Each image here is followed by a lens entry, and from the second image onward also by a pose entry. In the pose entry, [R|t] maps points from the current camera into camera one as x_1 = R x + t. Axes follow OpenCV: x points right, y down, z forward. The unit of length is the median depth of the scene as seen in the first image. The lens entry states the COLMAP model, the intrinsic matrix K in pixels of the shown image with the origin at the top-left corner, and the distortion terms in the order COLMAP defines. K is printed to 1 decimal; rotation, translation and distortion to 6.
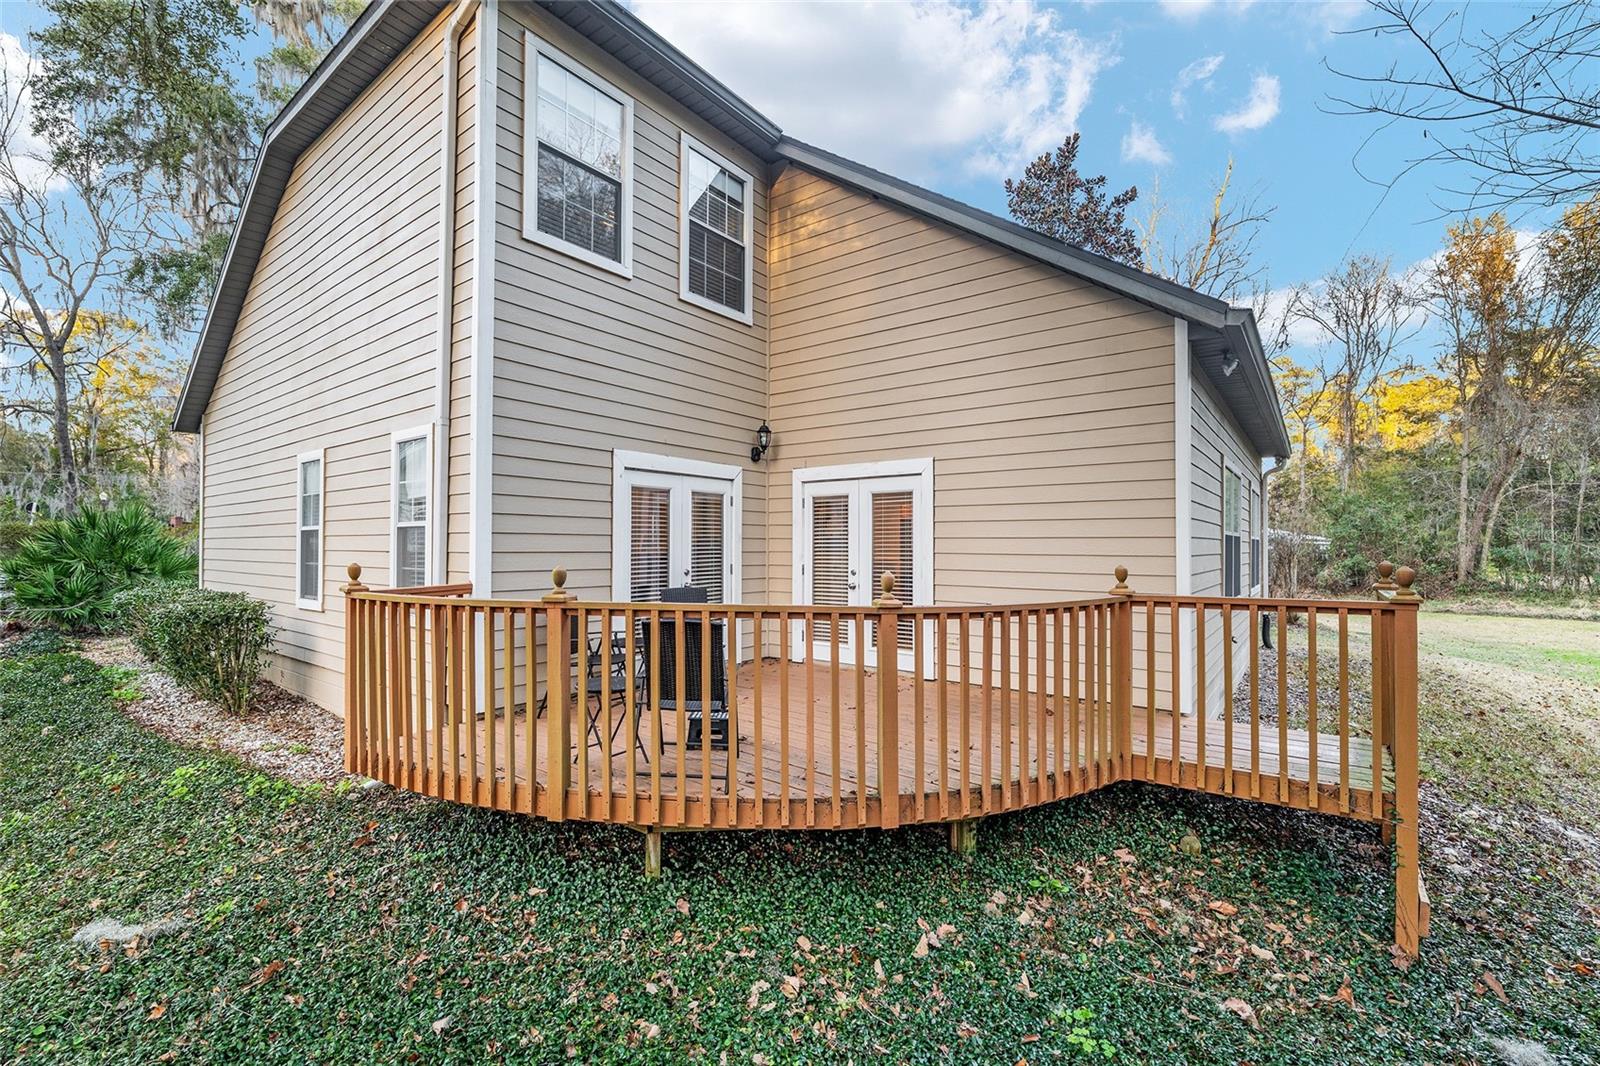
lens RADIAL K [[688.7, 0, 797.8], [0, 688.7, 544.7], [0, 0, 1]] dist [-0.009546, 0.000217]
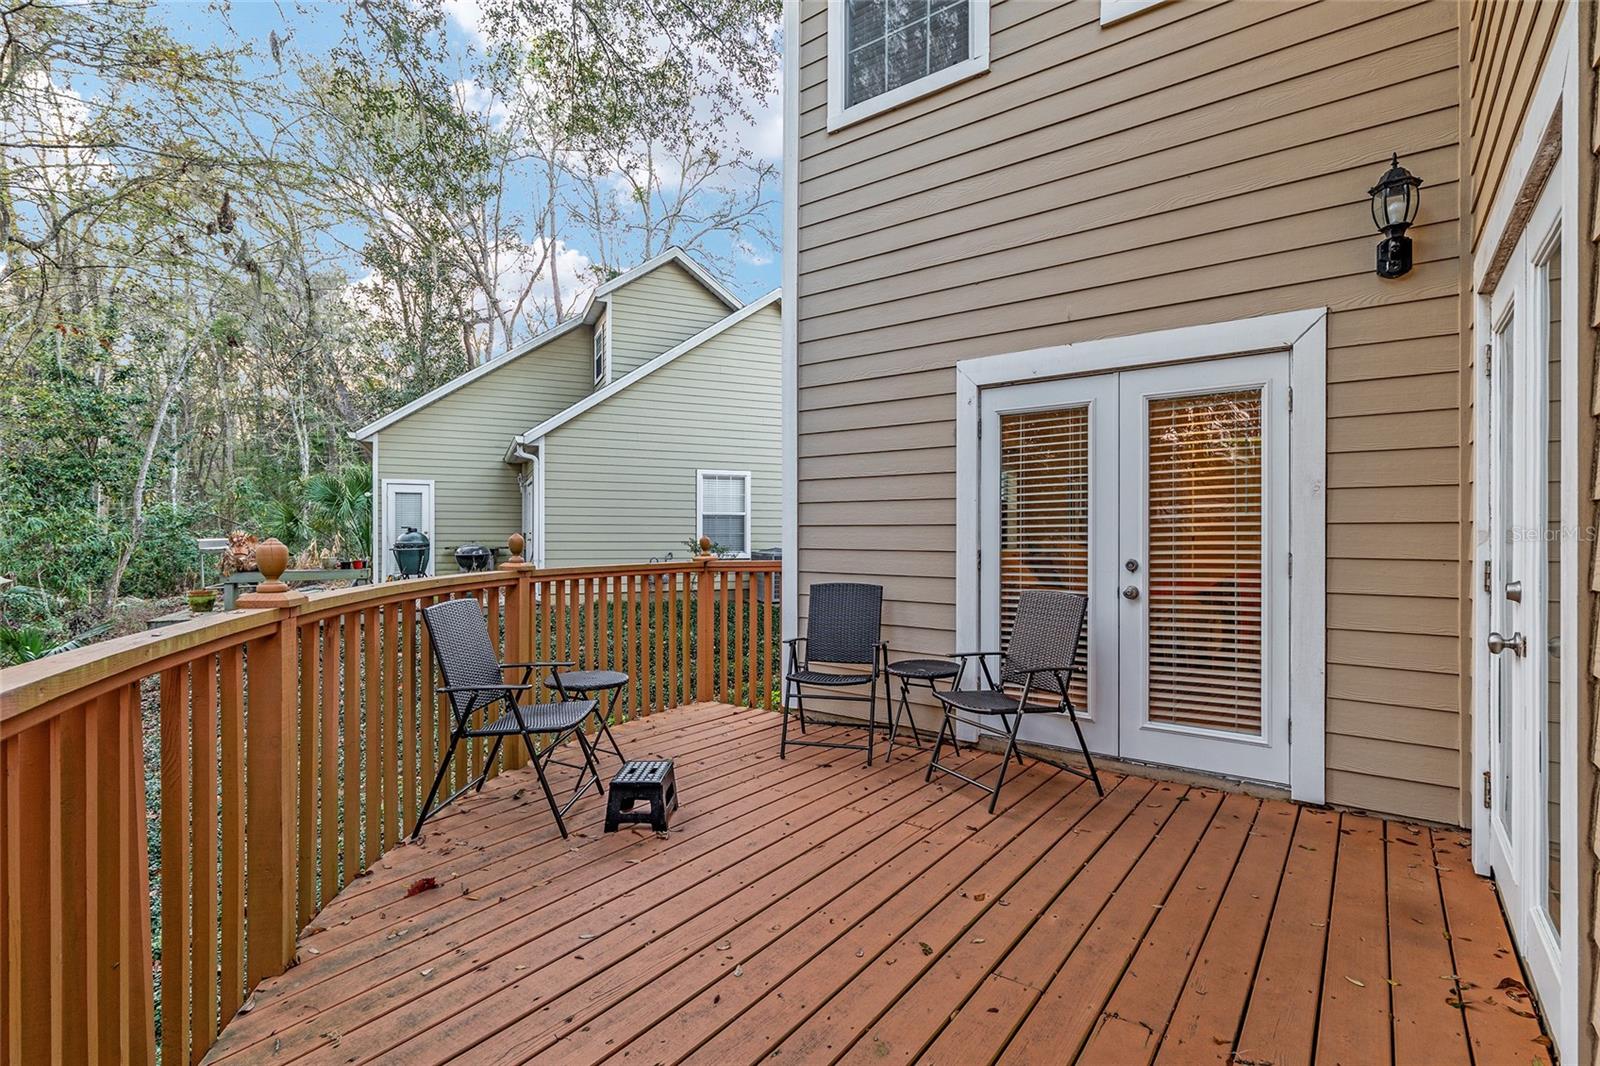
lens RADIAL K [[768.8, 0, 799.6], [0, 768.8, 534.7], [0, 0, 1]] dist [-0.000844, 0.000001]
pose [[0.007190, -0.004232, -0.999965, 0.421193], [0.009034, 0.999951, -0.004167, 0.019815], [0.999933, -0.009004, 0.007228, 0.820984]]
